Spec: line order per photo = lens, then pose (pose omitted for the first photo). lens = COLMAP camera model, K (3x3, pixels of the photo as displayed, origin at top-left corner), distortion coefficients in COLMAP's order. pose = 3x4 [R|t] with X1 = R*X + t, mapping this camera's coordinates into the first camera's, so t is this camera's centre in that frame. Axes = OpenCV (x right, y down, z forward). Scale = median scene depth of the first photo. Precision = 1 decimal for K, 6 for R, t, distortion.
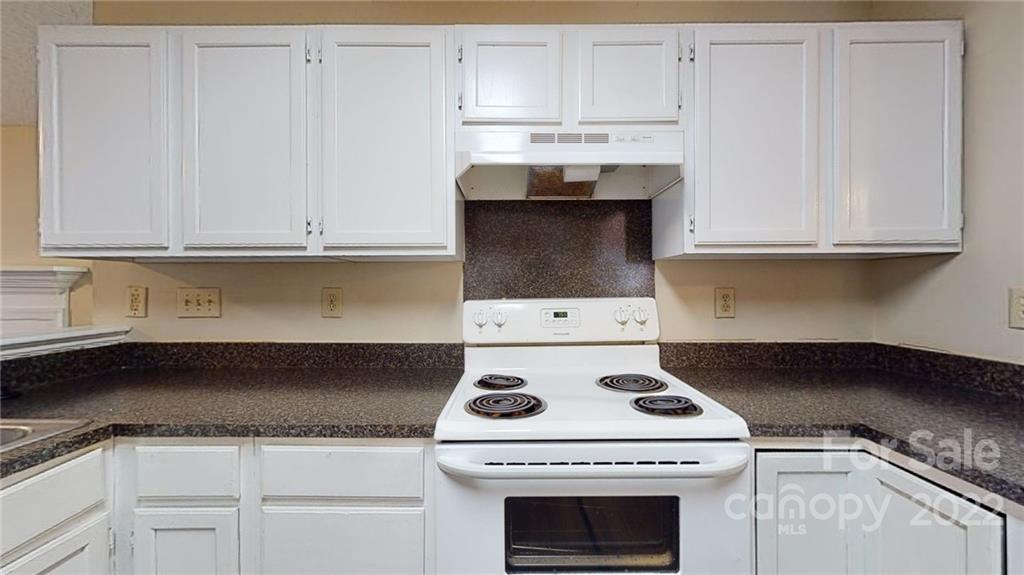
lens RADIAL K [[374.3, 0, 512.1], [0, 374.3, 288.9], [0, 0, 1]] dist [-0.001563, 0.000138]
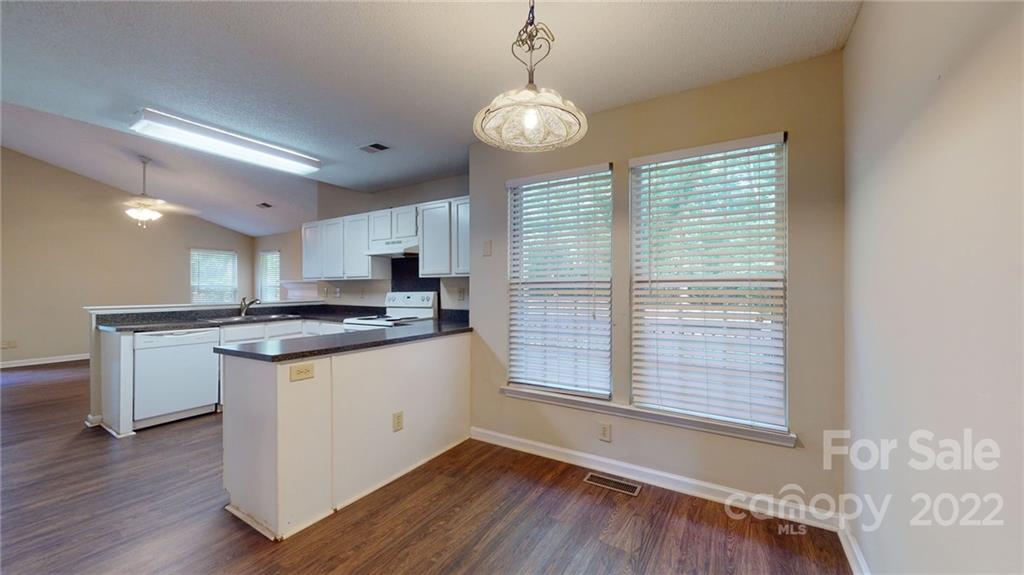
lens RADIAL K [[374.3, 0, 514.5], [0, 374.3, 288.7], [0, 0, 1]] dist [-0.001563, 0.000138]
pose [[0.852840, 0.000233, -0.522173, 2.823347], [0.000086, 1.000000, 0.000587, -0.002675], [0.522173, -0.000546, 0.852840, -1.266604]]
